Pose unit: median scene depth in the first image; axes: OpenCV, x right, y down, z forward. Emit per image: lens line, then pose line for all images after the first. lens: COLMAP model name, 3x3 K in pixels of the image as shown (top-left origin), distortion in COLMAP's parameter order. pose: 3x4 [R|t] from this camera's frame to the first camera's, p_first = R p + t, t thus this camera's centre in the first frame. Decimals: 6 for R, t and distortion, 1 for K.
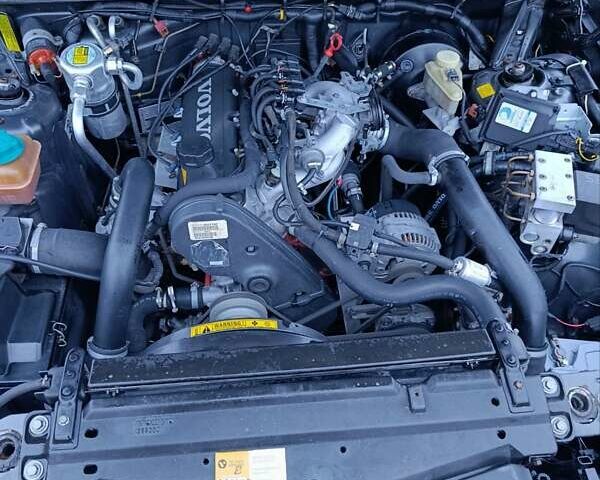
lens RADIAL K [[539.3, 0, 300.0], [0, 539.3, 240.0], [0, 0, 1]] dist [0.076371, -0.159399]
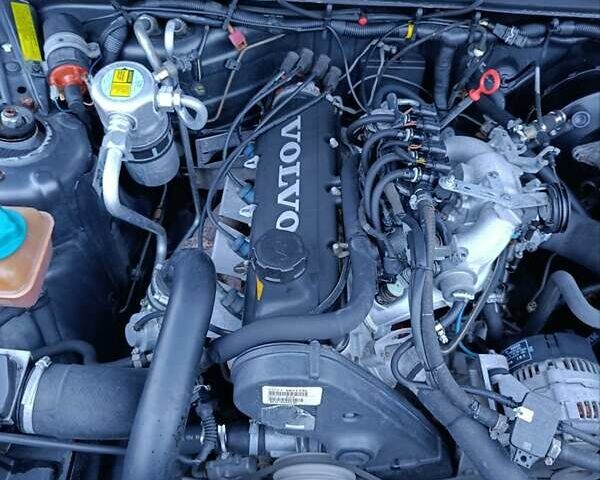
lens RADIAL K [[539.3, 0, 300.0], [0, 539.3, 240.0], [0, 0, 1]] dist [0.076371, -0.159399]
pose [[0.993385, 0.097680, -0.060367, -0.113381], [-0.093536, 0.993289, 0.068026, -0.198571], [0.066606, -0.061930, 0.995856, 0.303650]]
